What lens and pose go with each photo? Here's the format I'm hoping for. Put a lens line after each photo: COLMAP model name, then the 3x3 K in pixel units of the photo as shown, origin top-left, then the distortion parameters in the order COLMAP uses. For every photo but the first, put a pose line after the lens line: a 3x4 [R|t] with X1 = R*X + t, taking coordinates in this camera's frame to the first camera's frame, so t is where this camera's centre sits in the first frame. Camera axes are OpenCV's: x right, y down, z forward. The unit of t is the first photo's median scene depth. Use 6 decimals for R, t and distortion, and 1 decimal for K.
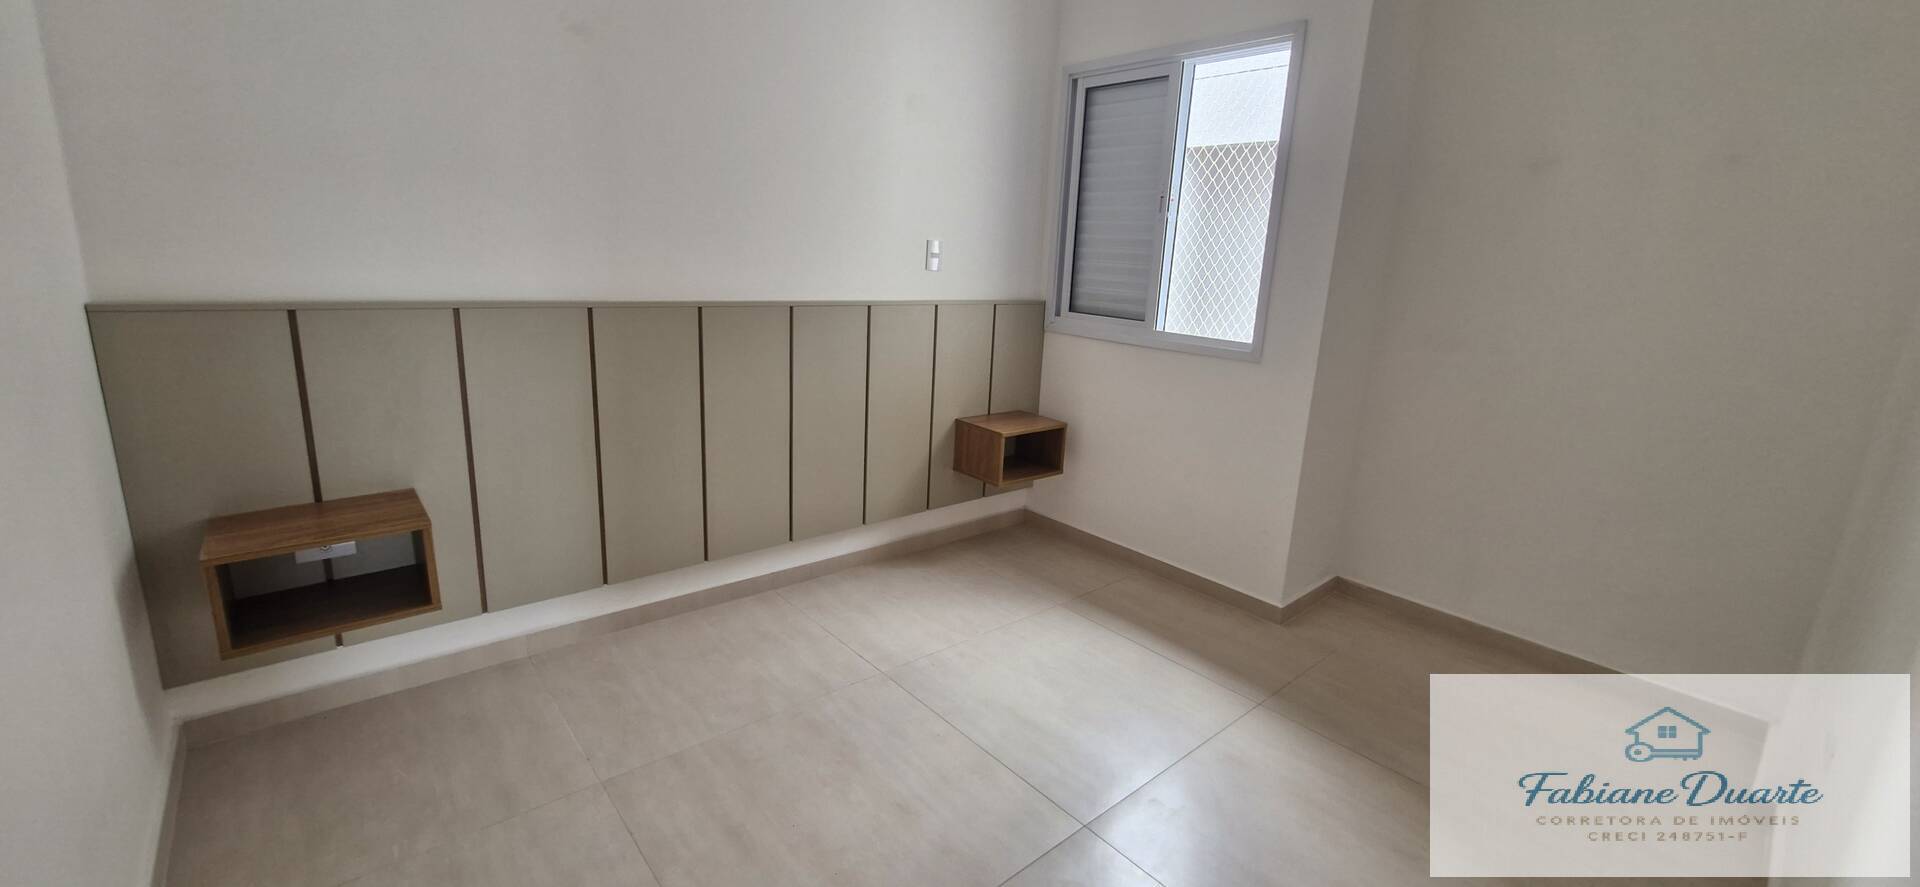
lens RADIAL K [[730.9, 0, 958.2], [0, 730.9, 475.0], [0, 0, 1]] dist [-0.000088, -0.000010]
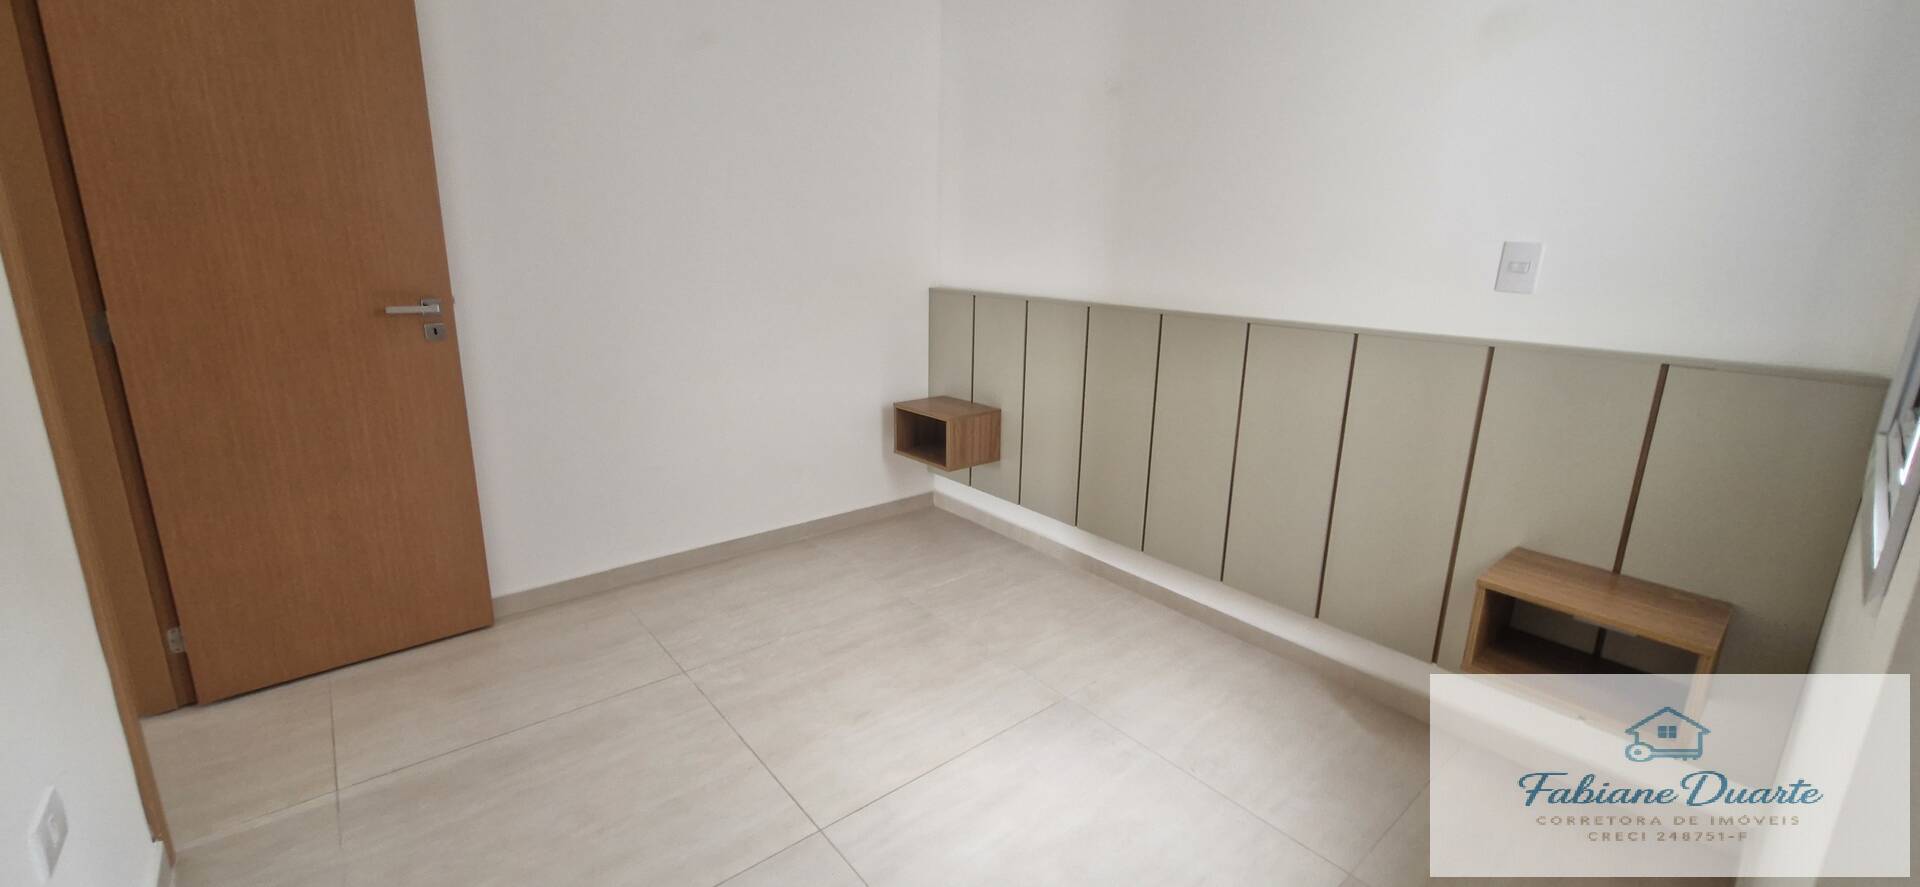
lens RADIAL K [[764.5, 0, 986.3], [0, 764.5, 419.2], [0, 0, 1]] dist [0.017899, -0.000148]
pose [[0.012832, 0.166401, -0.985975, 0.787490], [-0.323804, 0.933614, 0.153350, -0.172681], [0.946037, 0.317295, 0.065862, 0.722541]]
